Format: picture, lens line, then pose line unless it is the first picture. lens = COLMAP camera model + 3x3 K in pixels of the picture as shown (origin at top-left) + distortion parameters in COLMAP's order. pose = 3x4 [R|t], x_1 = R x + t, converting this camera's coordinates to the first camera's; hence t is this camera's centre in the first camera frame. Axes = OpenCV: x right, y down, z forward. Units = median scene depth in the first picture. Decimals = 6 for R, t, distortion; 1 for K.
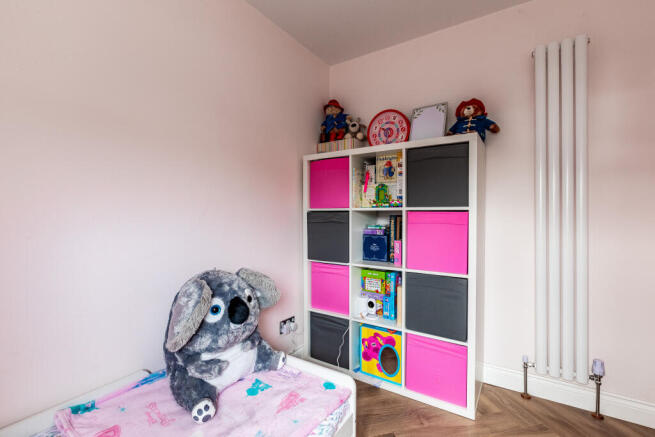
lens RADIAL K [[304.7, 0, 327.5], [0, 304.7, 212.8], [0, 0, 1]] dist [-0.002269, -0.000756]
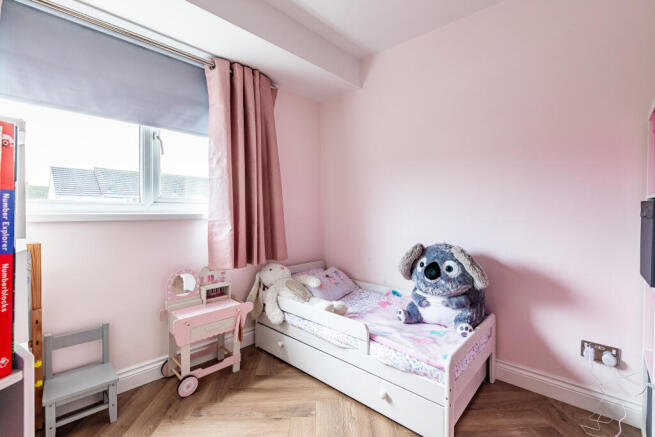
lens RADIAL K [[304.7, 0, 327.5], [0, 304.7, 212.8], [0, 0, 1]] dist [-0.002269, -0.000756]
pose [[-0.219511, 0.006862, -0.975586, 1.026931], [-0.003486, 0.999963, 0.007818, 0.029566], [0.975604, 0.005117, -0.219479, 0.701175]]
